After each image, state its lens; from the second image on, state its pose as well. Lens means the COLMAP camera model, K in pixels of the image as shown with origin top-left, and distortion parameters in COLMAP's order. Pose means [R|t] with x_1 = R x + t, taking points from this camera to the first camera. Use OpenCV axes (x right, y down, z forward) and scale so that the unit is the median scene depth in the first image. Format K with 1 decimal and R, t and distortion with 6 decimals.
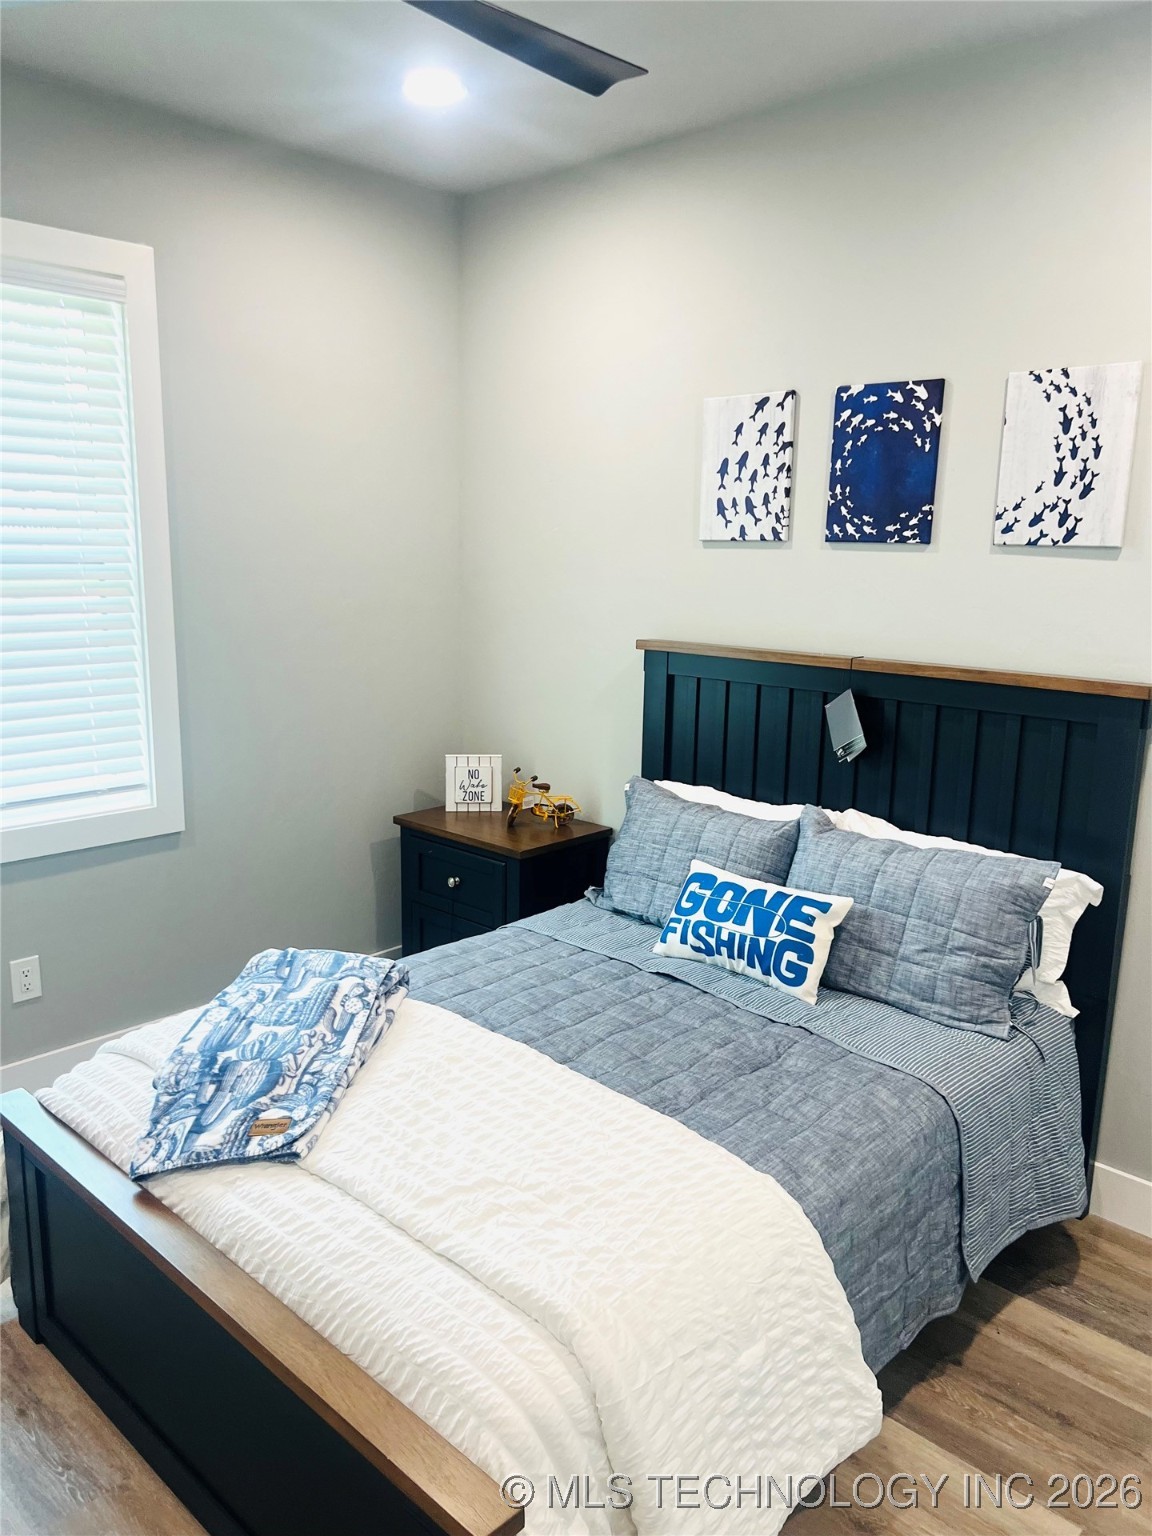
lens RADIAL K [[1135.3, 0, 578.2], [0, 1135.3, 778.9], [0, 0, 1]] dist [0.010773, -0.018118]
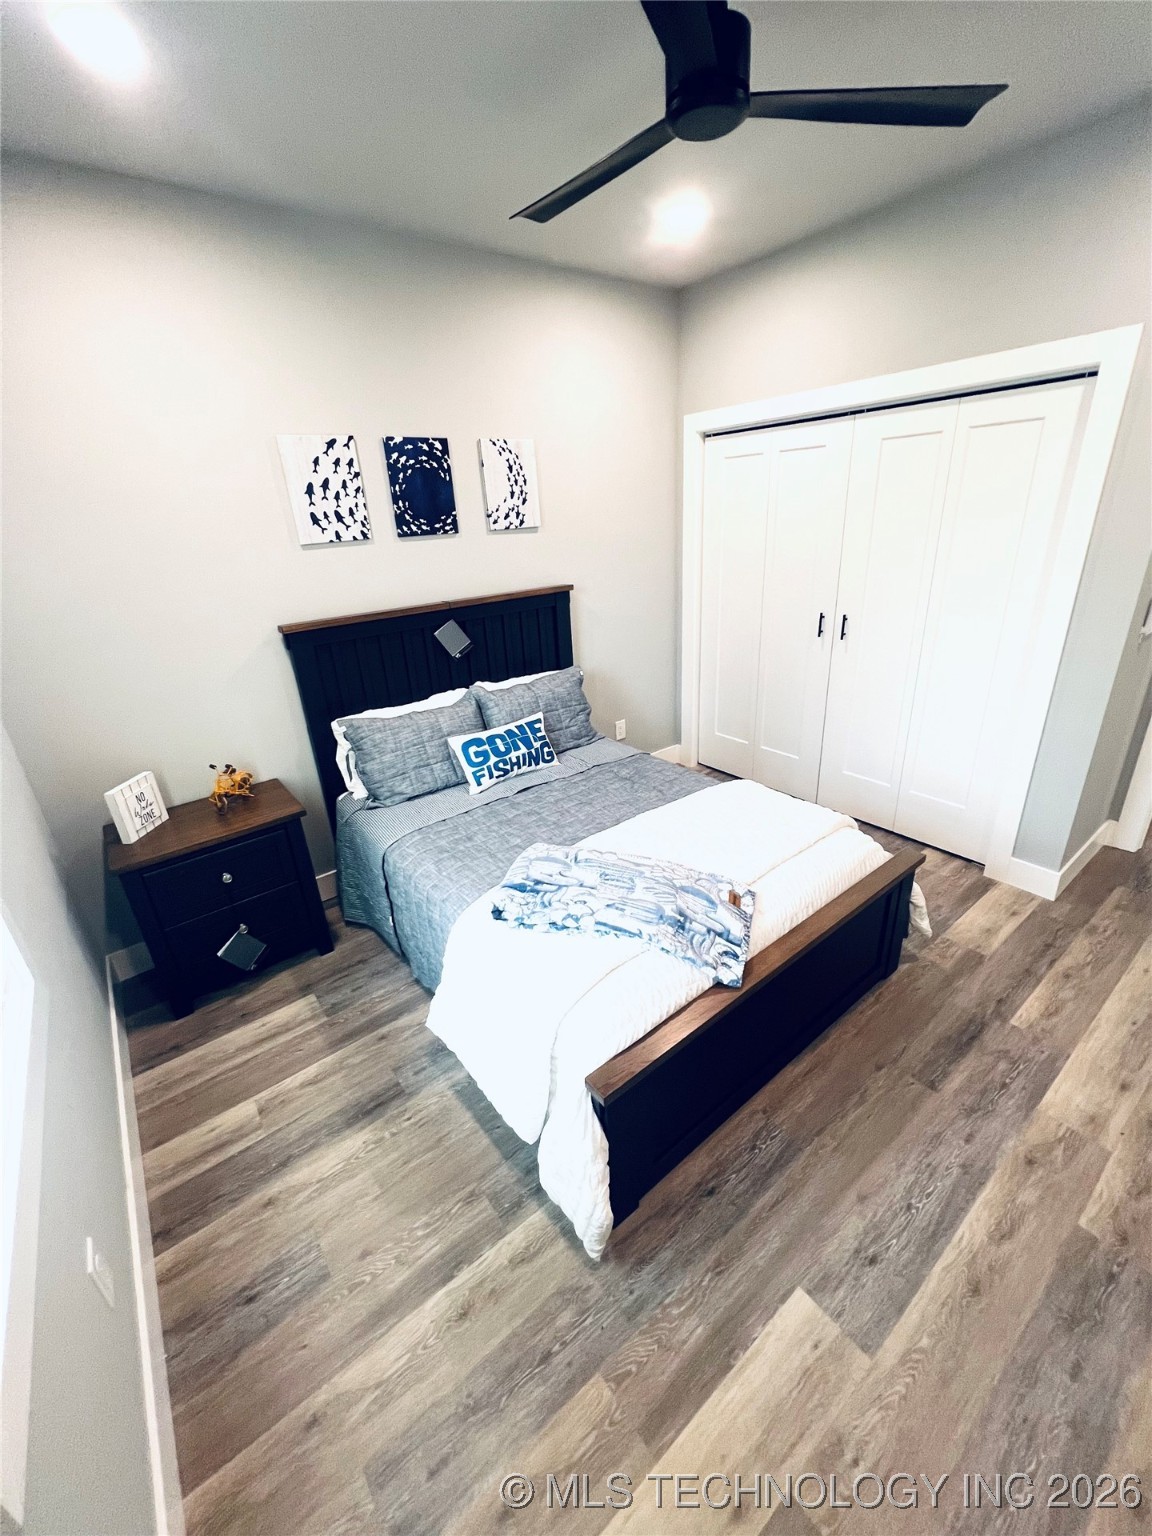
lens RADIAL K [[617.7, 0, 585.6], [0, 617.7, 757.8], [0, 0, 1]] dist [-0.002959, 0.001044]
pose [[0.136869, -0.399019, 0.906670, -0.720159], [0.256709, 0.898303, 0.356584, -0.180690], [-0.956748, 0.183945, 0.225381, 0.633462]]
